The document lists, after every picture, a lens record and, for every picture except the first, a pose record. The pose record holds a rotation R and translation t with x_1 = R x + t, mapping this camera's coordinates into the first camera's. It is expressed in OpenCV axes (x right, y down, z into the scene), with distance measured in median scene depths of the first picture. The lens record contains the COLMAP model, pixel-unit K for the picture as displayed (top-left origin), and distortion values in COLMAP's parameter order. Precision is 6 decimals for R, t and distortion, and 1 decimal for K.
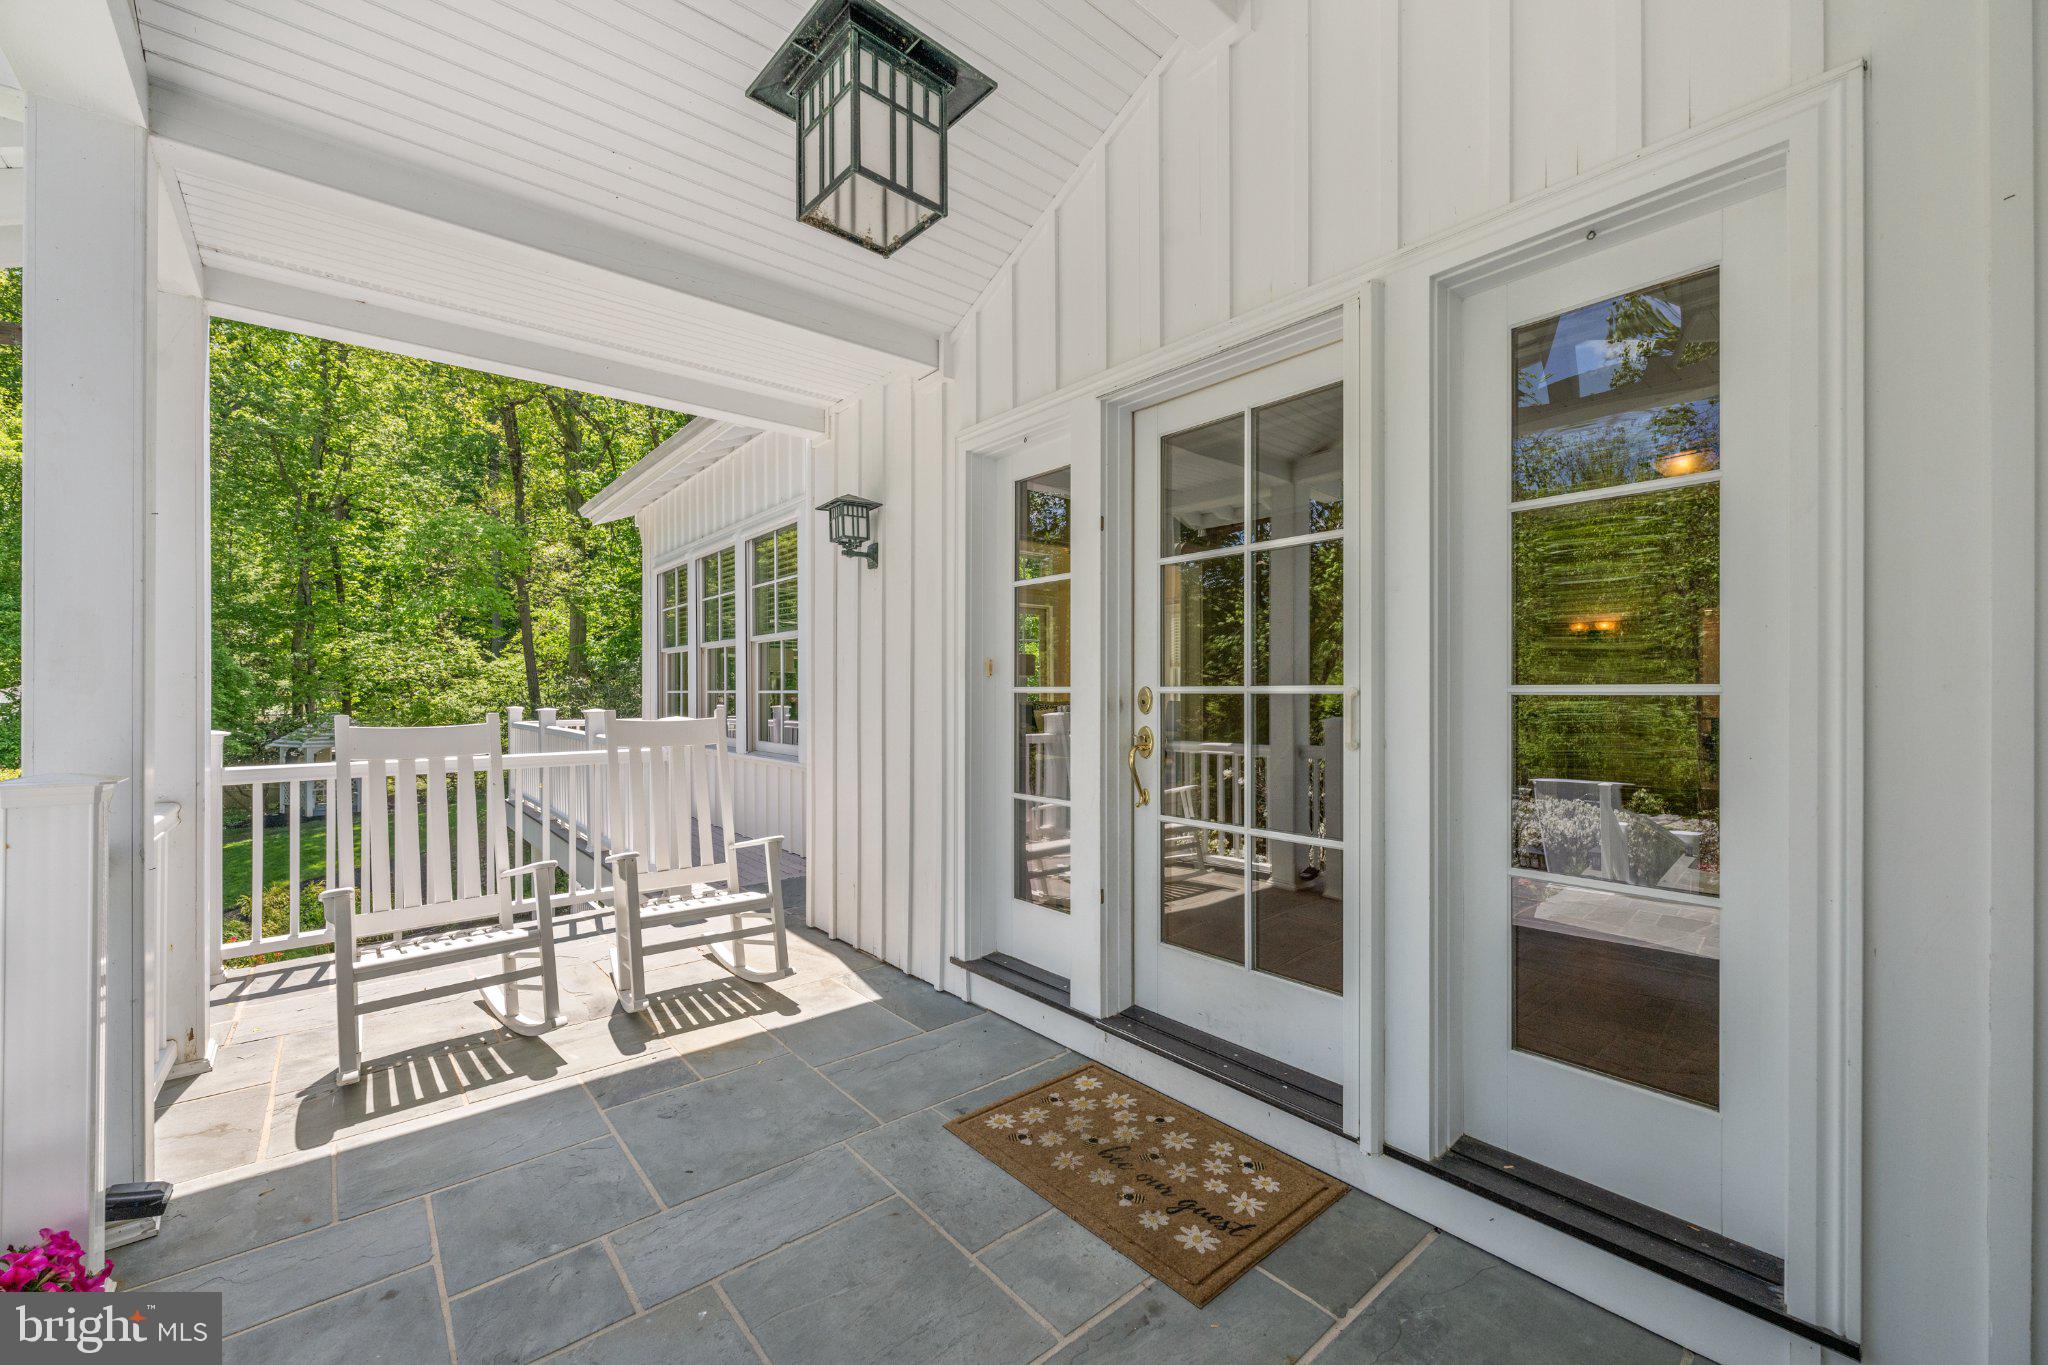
lens RADIAL K [[816.3, 0, 1026.6], [0, 816.3, 693.7], [0, 0, 1]] dist [-0.000437, 0.000048]
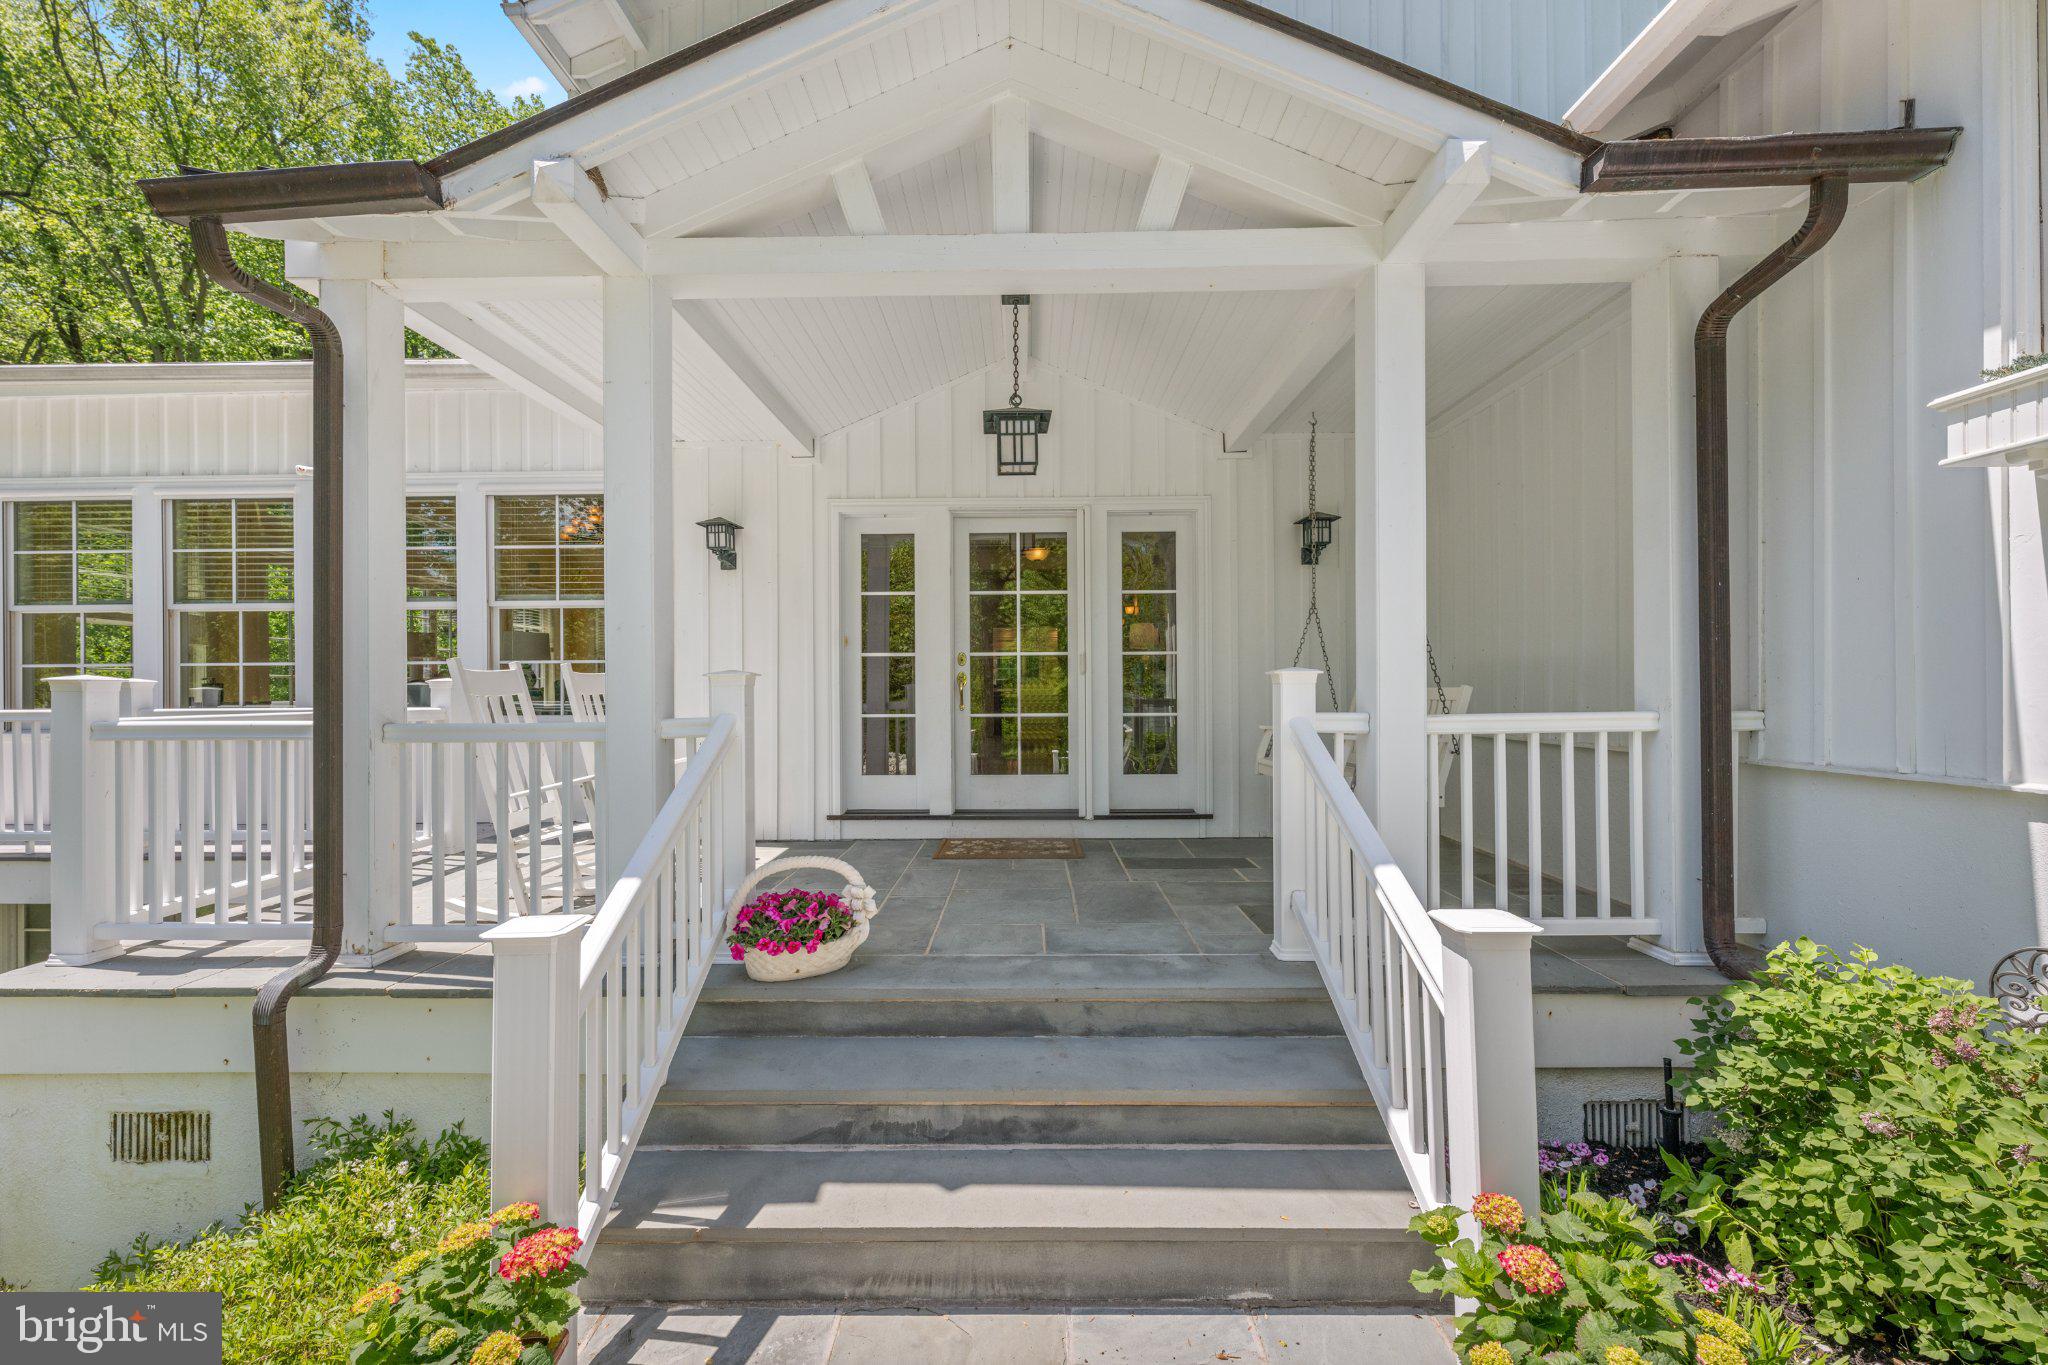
lens RADIAL K [[816.3, 0, 1026.6], [0, 816.3, 693.7], [0, 0, 1]] dist [-0.000437, 0.000048]
pose [[0.660786, -0.001975, 0.750572, -1.141576], [0.005722, 0.999981, -0.002406, 0.088321], [-0.750553, 0.005884, 0.660784, -0.425481]]
